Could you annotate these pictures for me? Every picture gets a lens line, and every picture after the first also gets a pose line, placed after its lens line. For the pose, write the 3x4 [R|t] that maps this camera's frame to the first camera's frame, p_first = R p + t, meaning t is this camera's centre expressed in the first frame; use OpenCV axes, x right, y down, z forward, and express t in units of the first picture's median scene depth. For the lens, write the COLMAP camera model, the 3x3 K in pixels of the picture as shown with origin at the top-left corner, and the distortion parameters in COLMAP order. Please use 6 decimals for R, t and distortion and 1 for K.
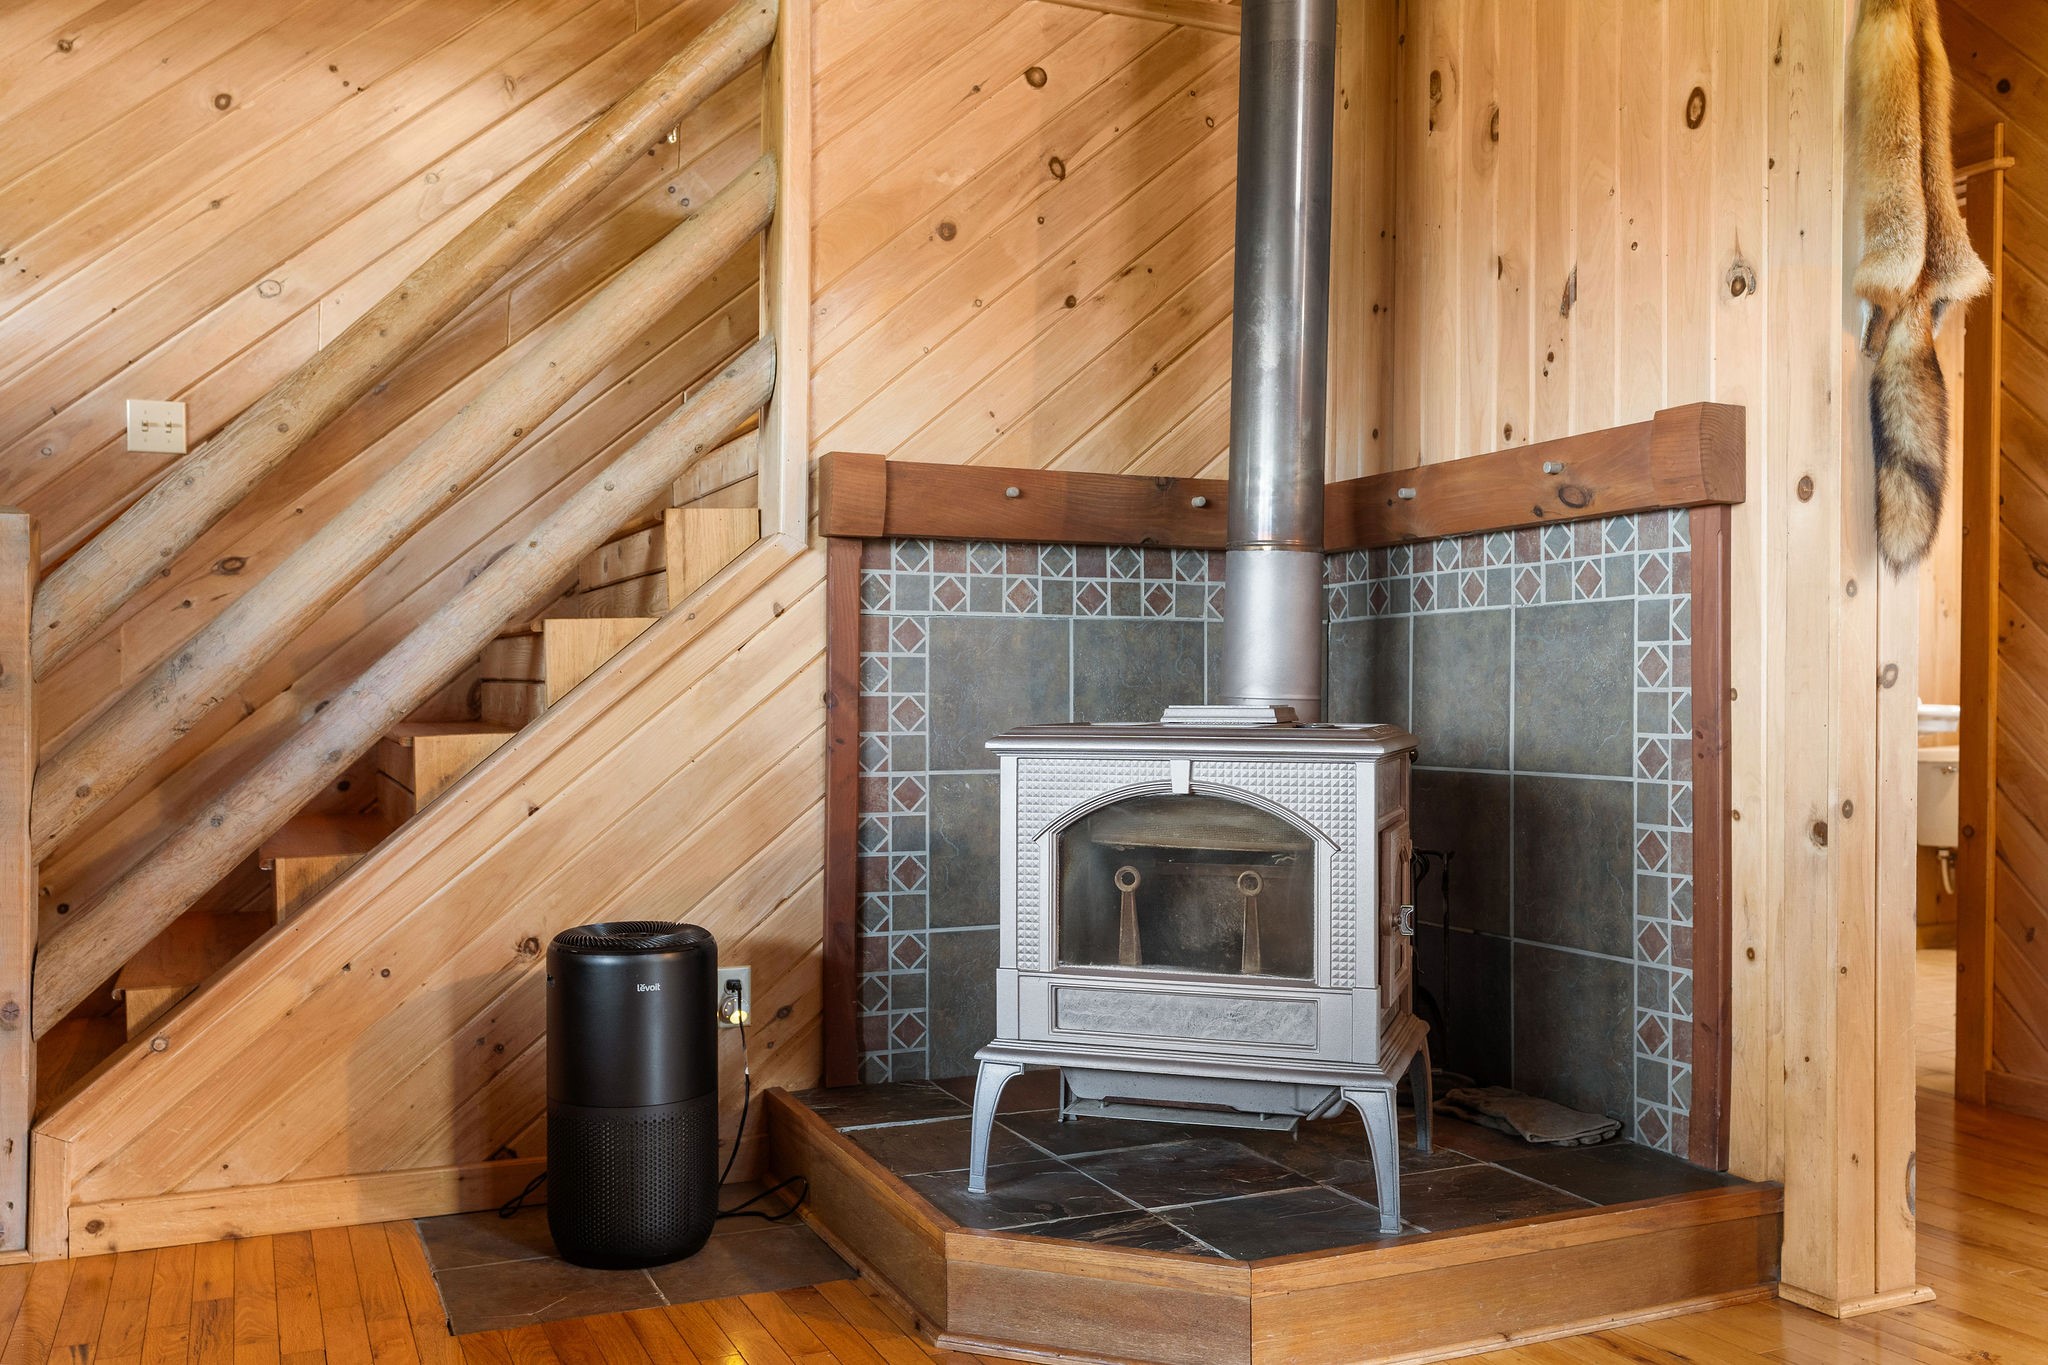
lens RADIAL K [[1755.5, 0, 1030.4], [0, 1755.5, 700.0], [0, 0, 1]] dist [0.005131, -0.002449]
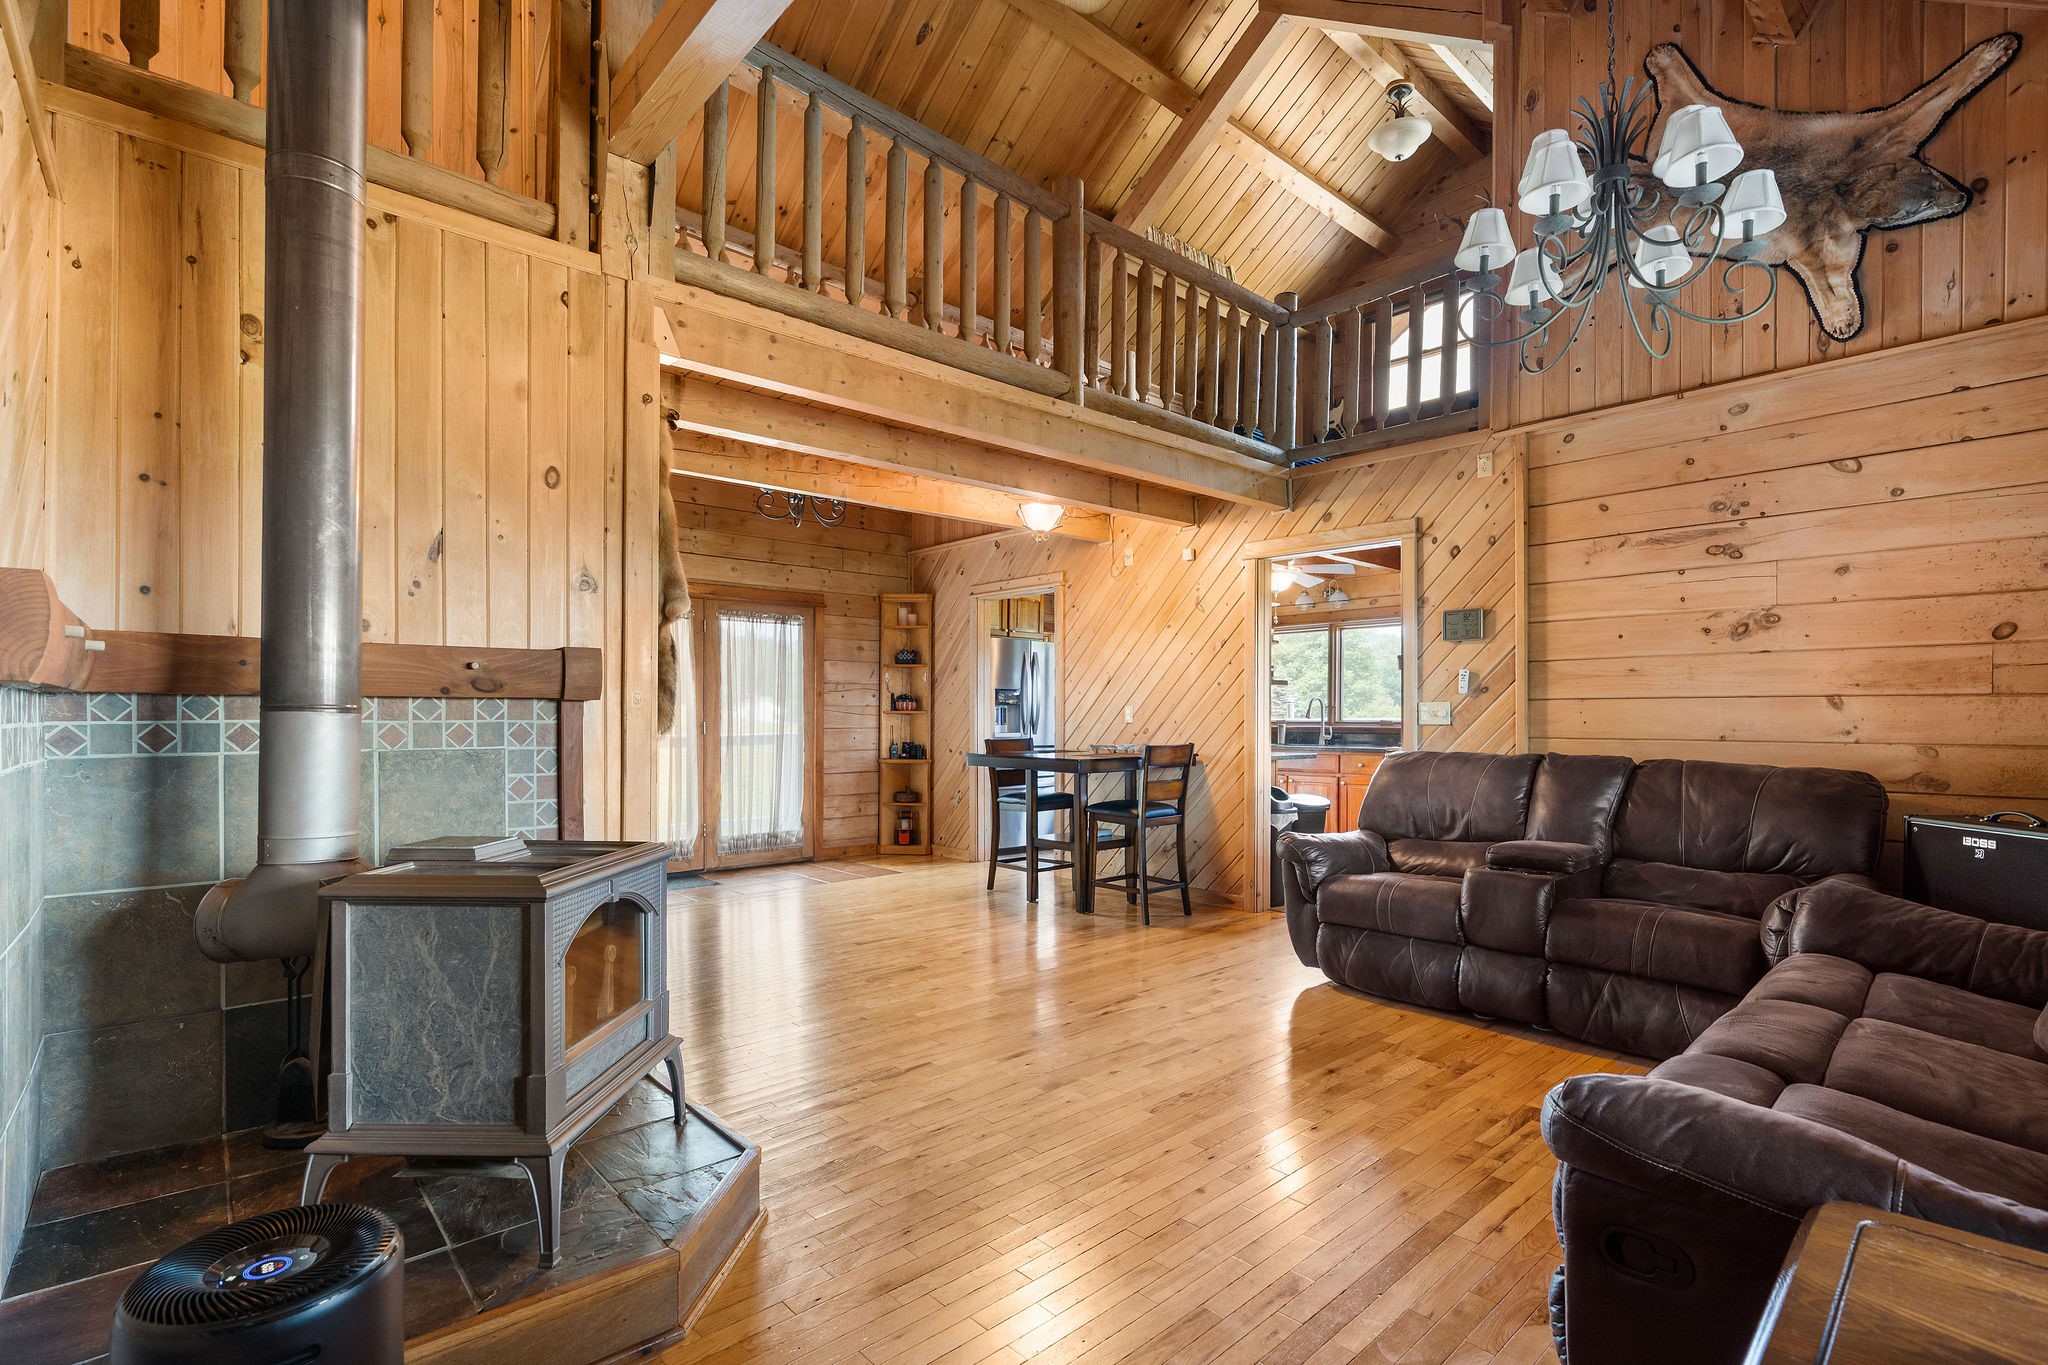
lens RADIAL K [[947.5, 0, 1035.2], [0, 947.5, 721.4], [0, 0, 1]] dist [-0.001385, 0.000167]
pose [[-0.302952, -0.004753, 0.952994, -0.690180], [-0.001485, 0.999989, 0.004516, -0.090947], [-0.953005, -0.000047, -0.302956, 0.813845]]
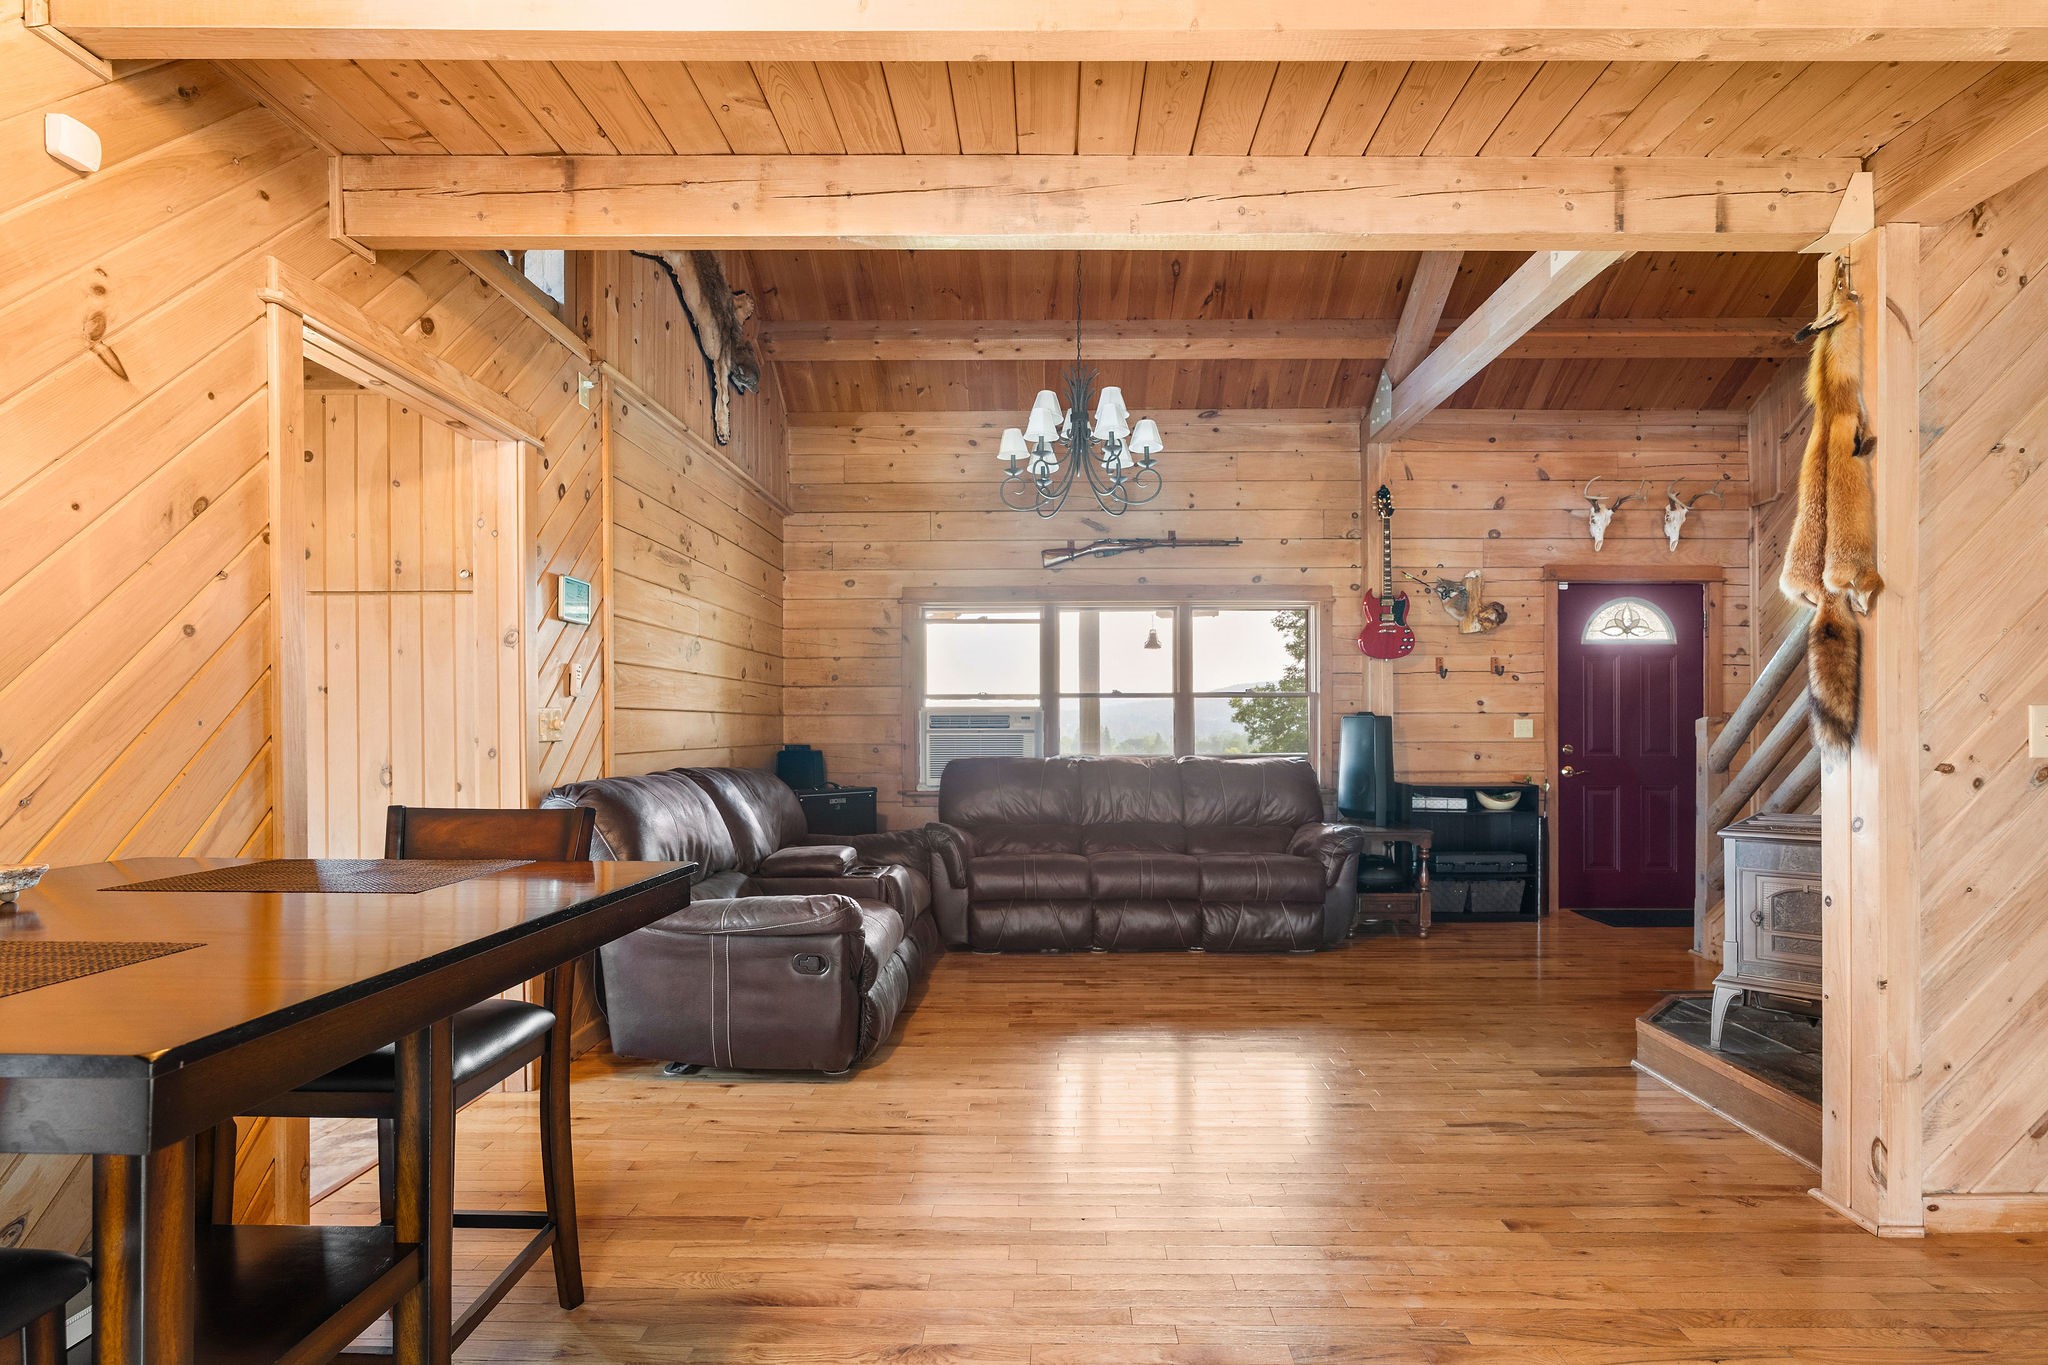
lens RADIAL K [[967.2, 0, 1054.7], [0, 967.2, 727.5], [0, 0, 1]] dist [-0.002117, 0.001603]
pose [[-0.413790, 0.000937, -0.910372, 1.454012], [0.002998, 0.999995, -0.000333, -0.093392], [0.910367, -0.002867, -0.413791, 0.645597]]
